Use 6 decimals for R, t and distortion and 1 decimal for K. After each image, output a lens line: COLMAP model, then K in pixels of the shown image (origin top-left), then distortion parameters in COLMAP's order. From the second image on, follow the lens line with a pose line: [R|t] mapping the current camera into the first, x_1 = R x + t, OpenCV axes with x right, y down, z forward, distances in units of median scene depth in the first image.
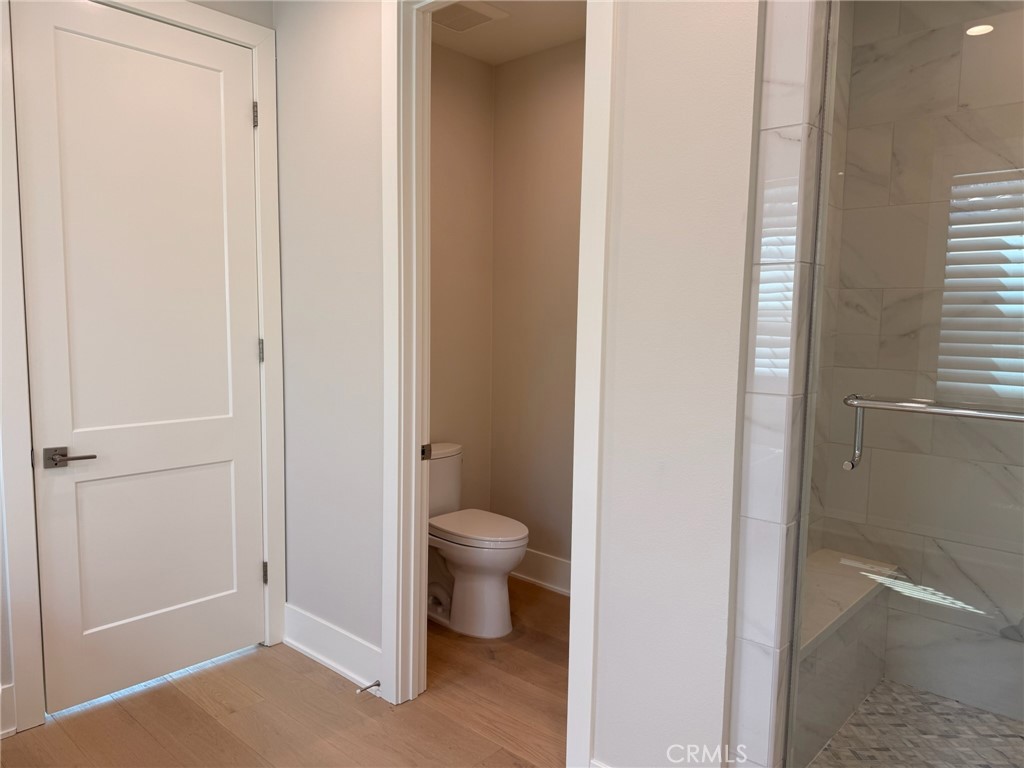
lens RADIAL K [[737.8, 0, 513.3], [0, 737.8, 387.8], [0, 0, 1]] dist [0.001358, 0.004190]
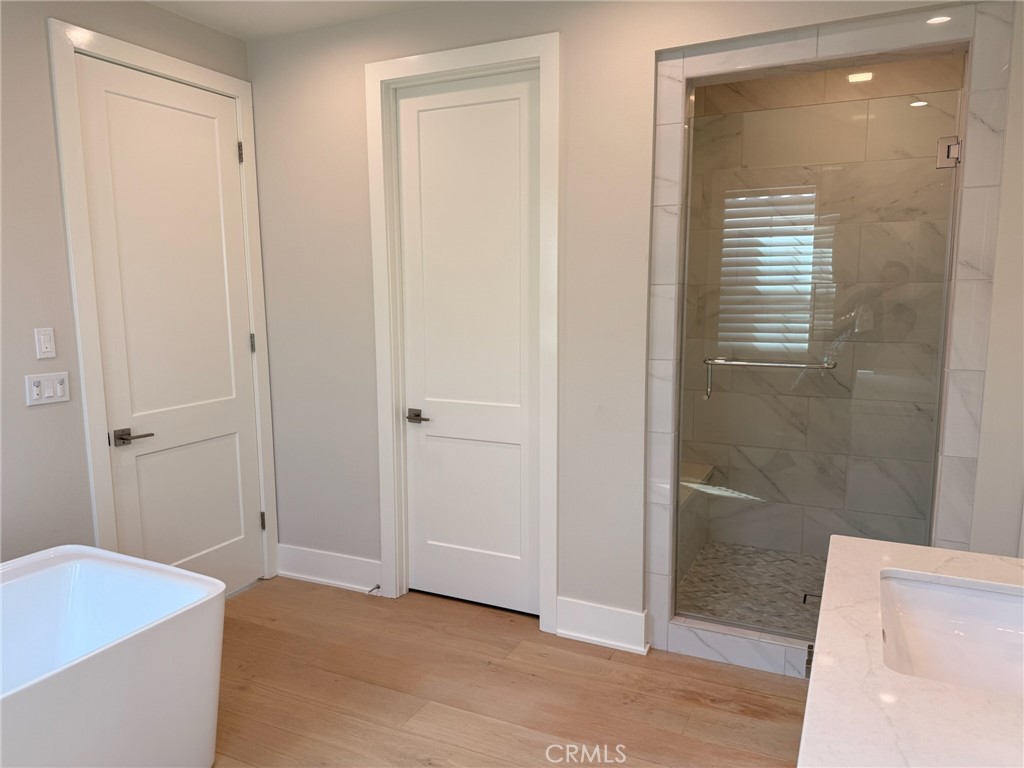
lens RADIAL K [[725.4, 0, 512.0], [0, 725.4, 384.0], [0, 0, 1]] dist [0.131019, -0.185857]
pose [[0.959709, -0.059493, 0.274625, -0.310275], [0.049073, 0.997796, 0.044663, -0.018304], [-0.276677, -0.029387, 0.960514, -0.366137]]
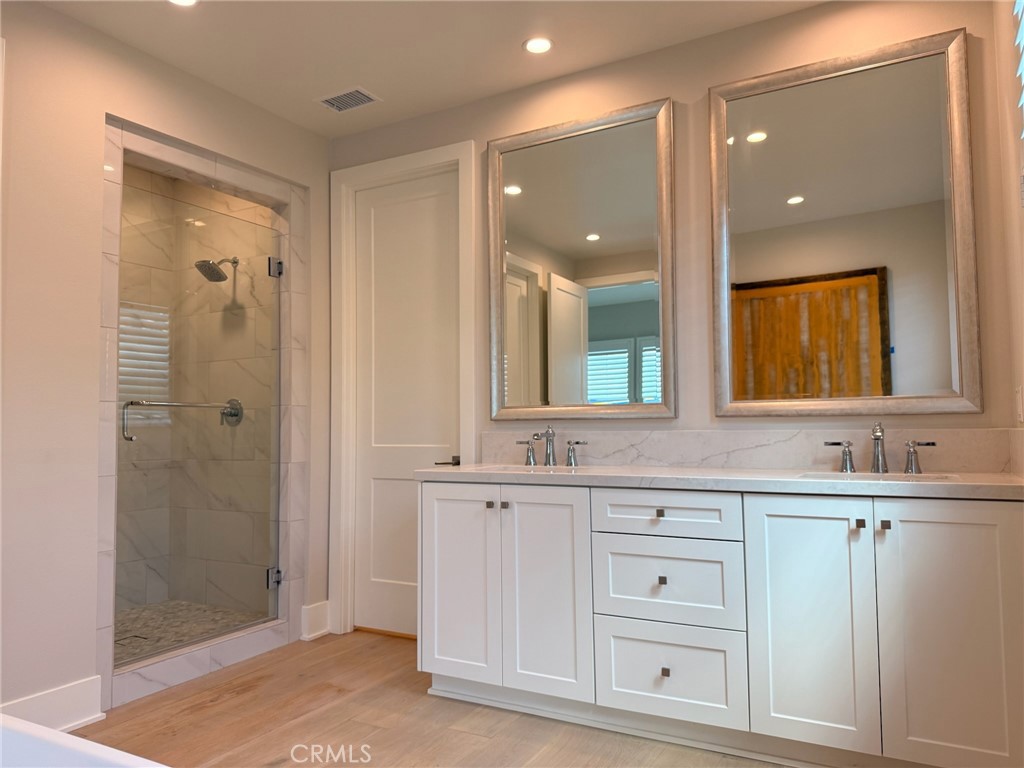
lens RADIAL K [[725.4, 0, 512.0], [0, 725.4, 384.0], [0, 0, 1]] dist [0.131019, -0.185857]
pose [[-0.229963, 0.049991, 0.971915, -1.045186], [0.106108, 0.994014, -0.026021, 0.077239], [-0.967398, 0.097144, -0.233891, 0.326197]]
